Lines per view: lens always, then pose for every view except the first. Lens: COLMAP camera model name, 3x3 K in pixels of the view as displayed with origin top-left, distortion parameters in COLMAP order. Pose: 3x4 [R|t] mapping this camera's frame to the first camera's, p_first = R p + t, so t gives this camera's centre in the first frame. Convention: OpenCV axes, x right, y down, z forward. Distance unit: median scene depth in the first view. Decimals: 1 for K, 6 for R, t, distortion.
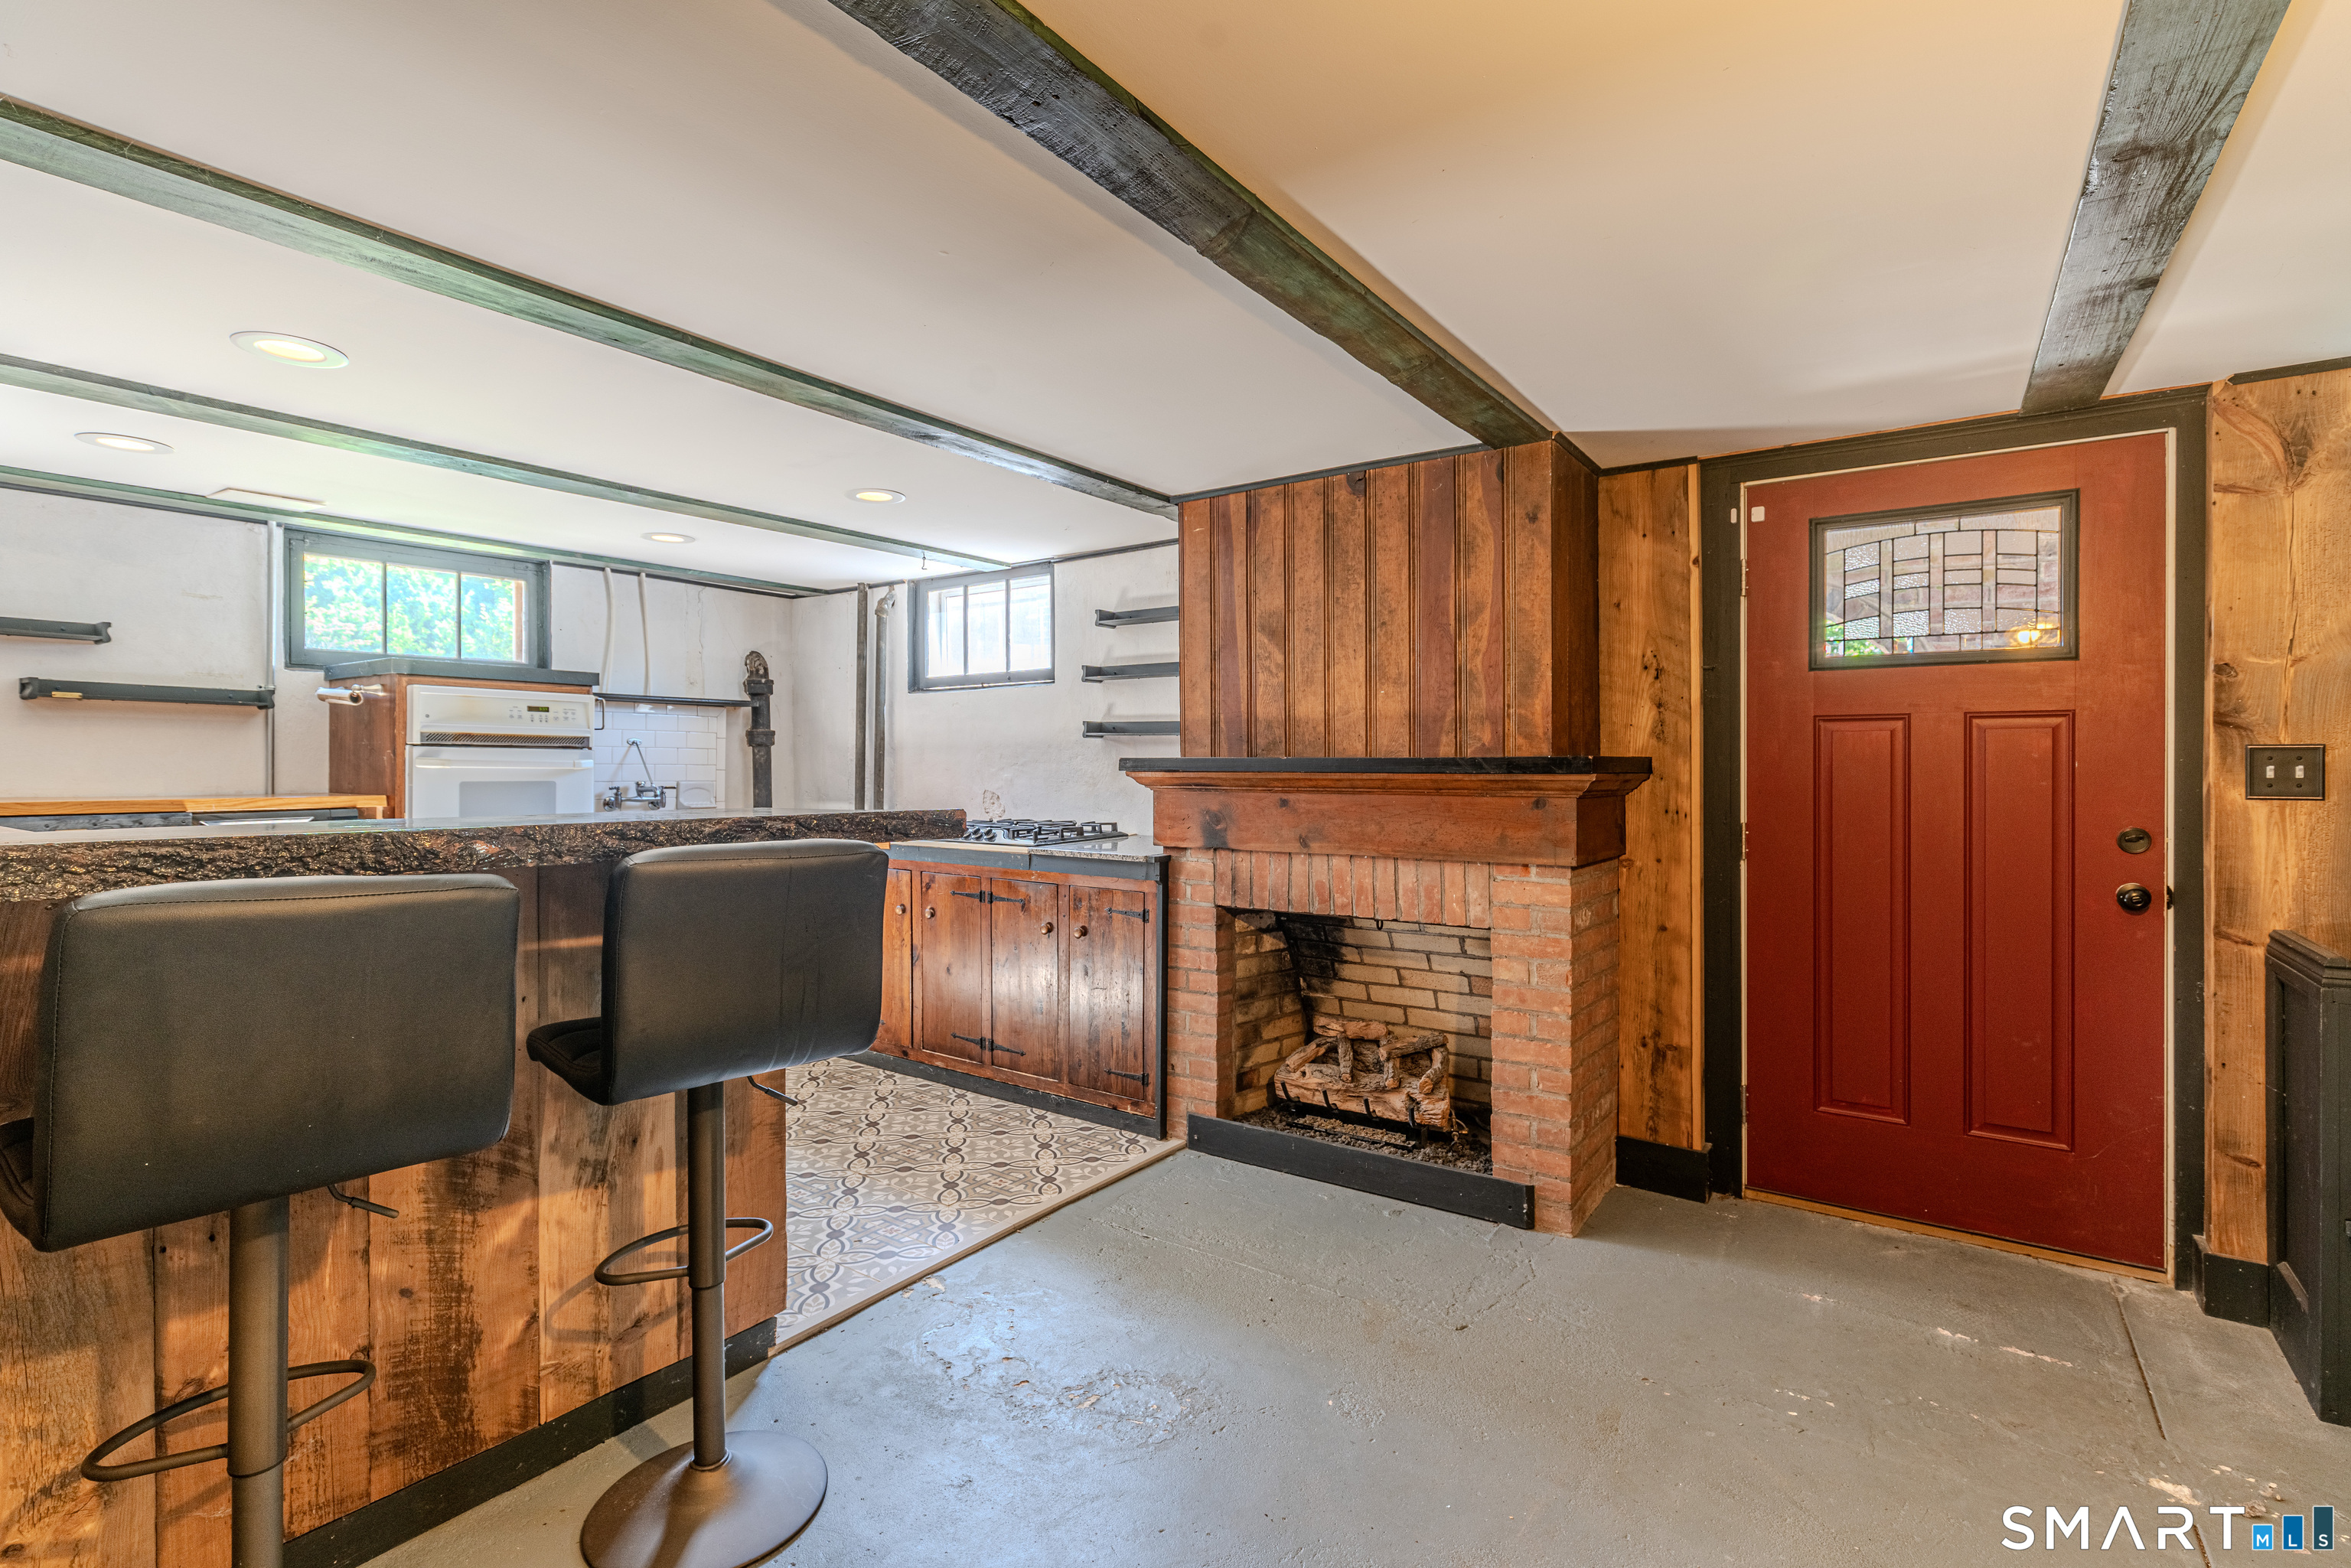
lens RADIAL K [[1143.4, 0, 1178.0], [0, 1143.4, 771.3], [0, 0, 1]] dist [0.001371, 0.000088]
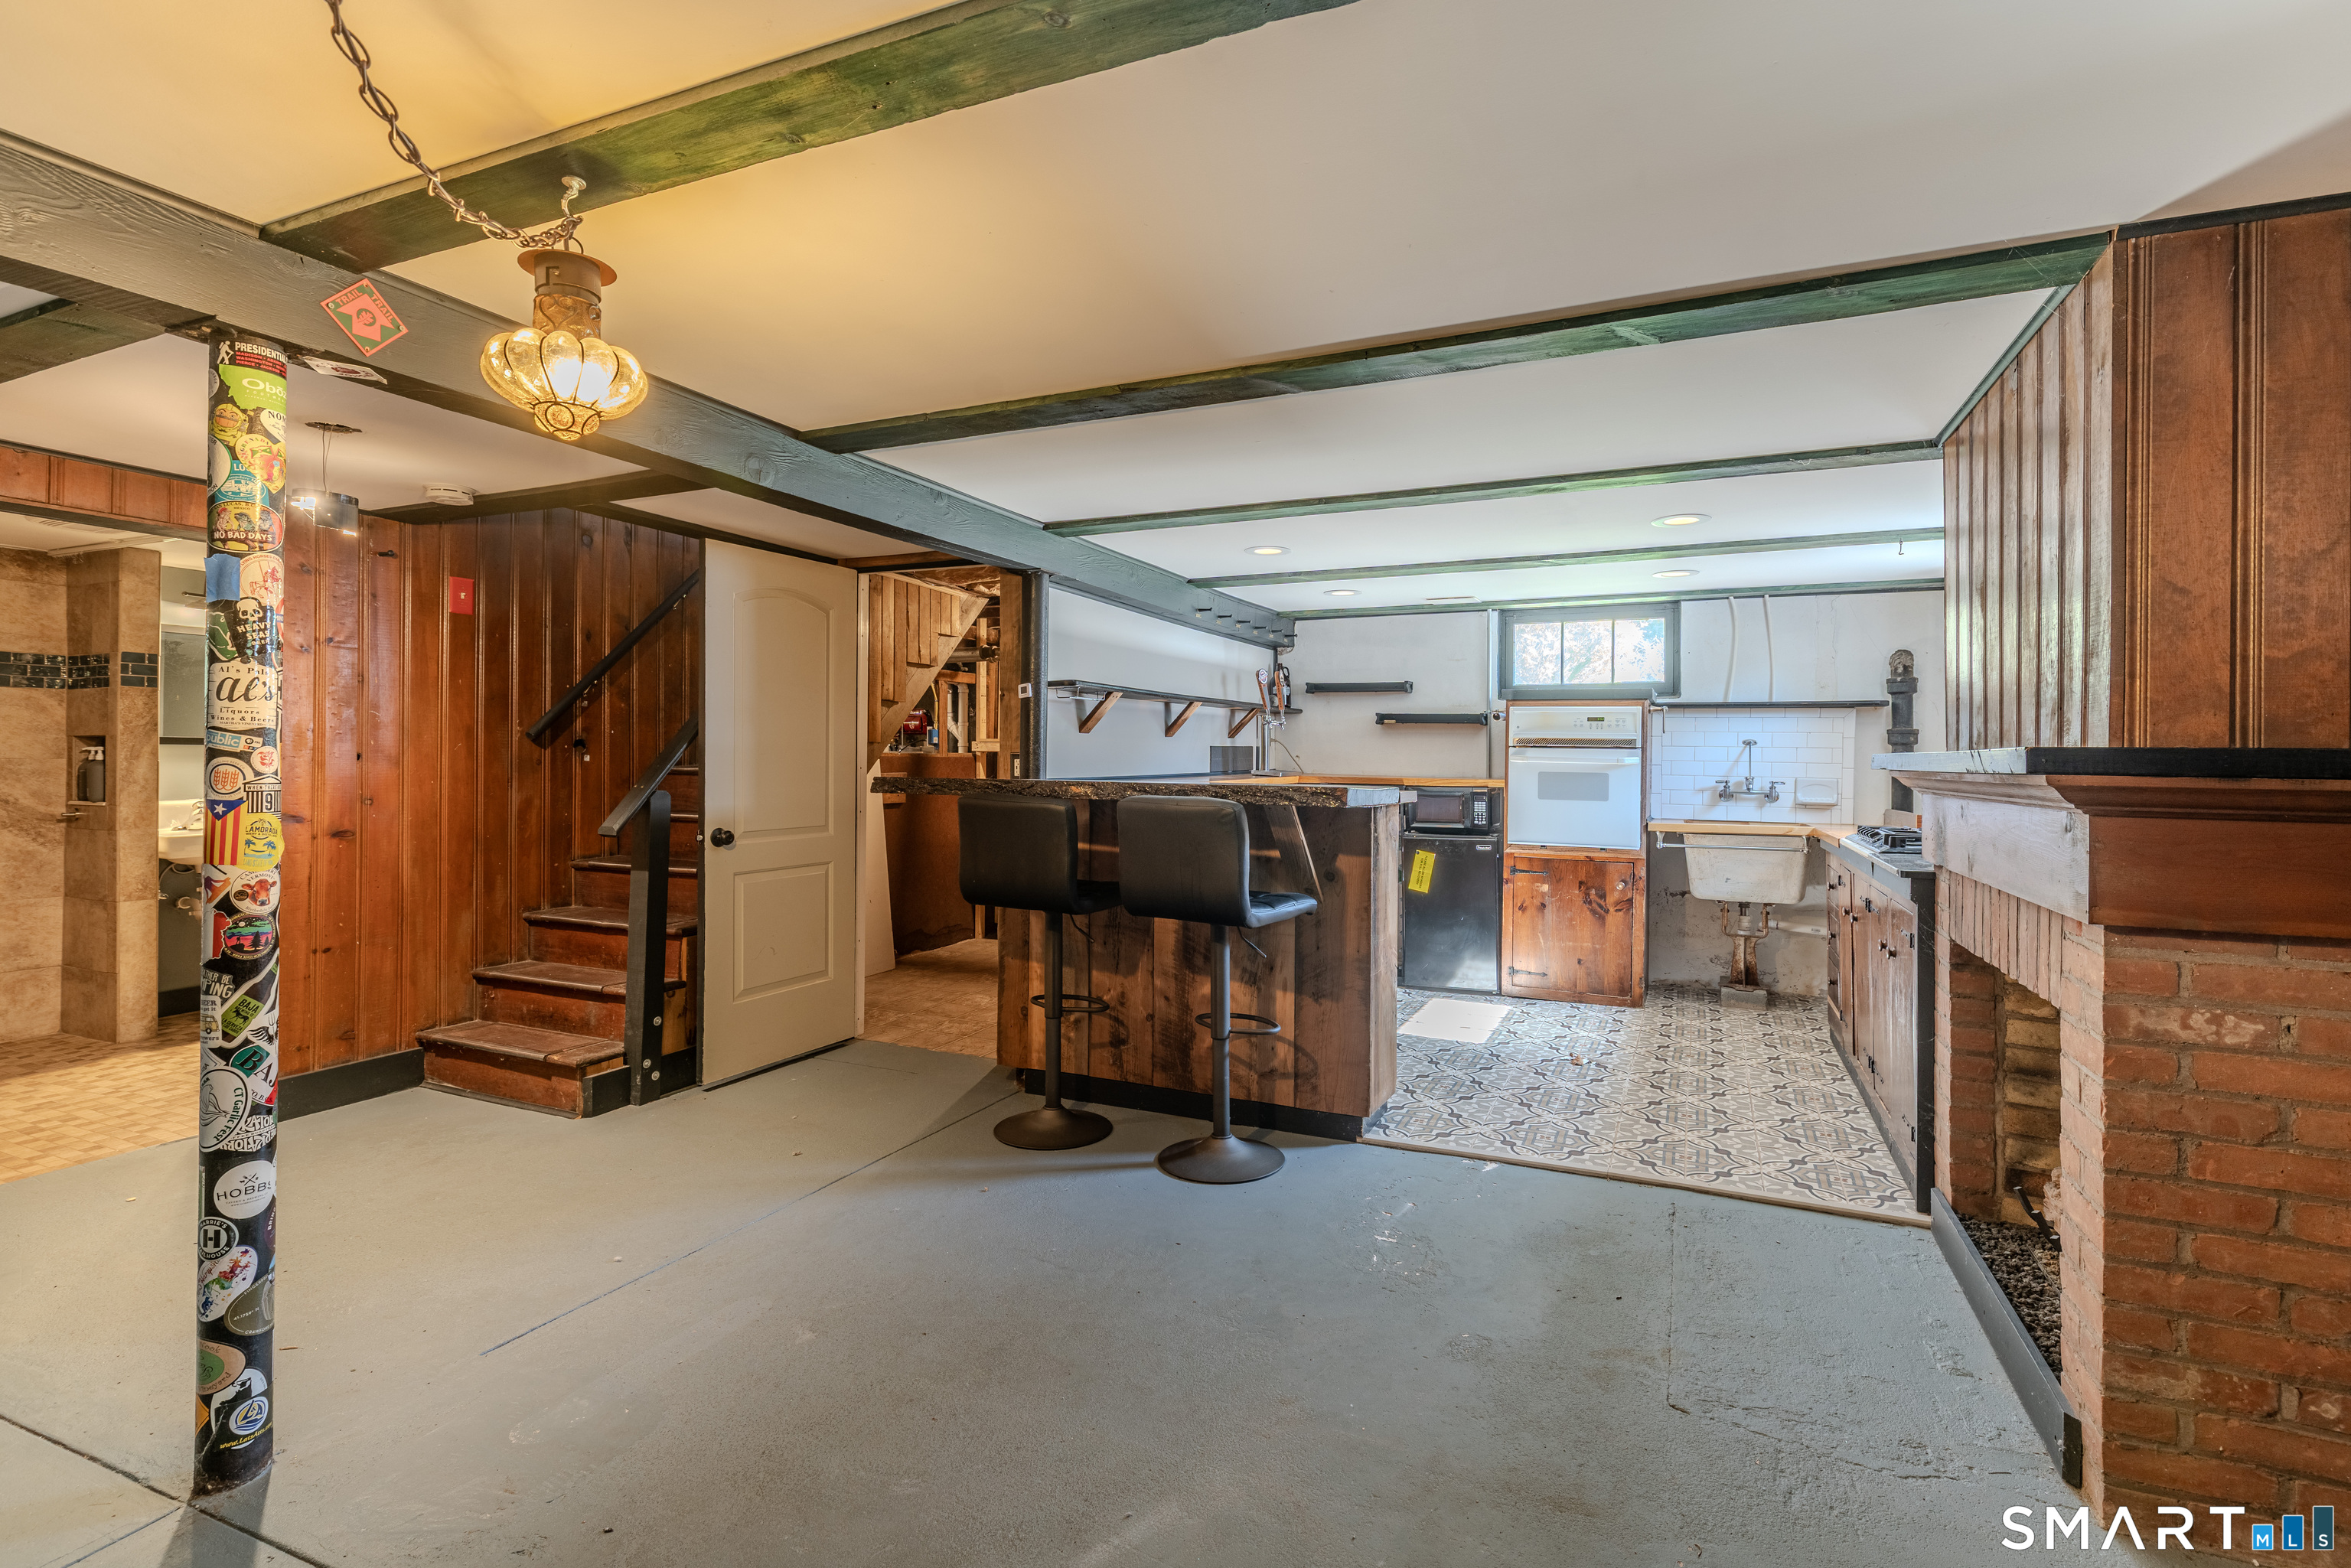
lens RADIAL K [[1093.4, 0, 1182.5], [0, 1093.4, 759.6], [0, 0, 1]] dist [0.000864, 0.000001]
pose [[0.172841, 0.002699, -0.984946, 0.690198], [-0.015440, 0.999881, 0.000030, 0.000509], [0.984829, 0.015202, 0.172862, 0.332338]]
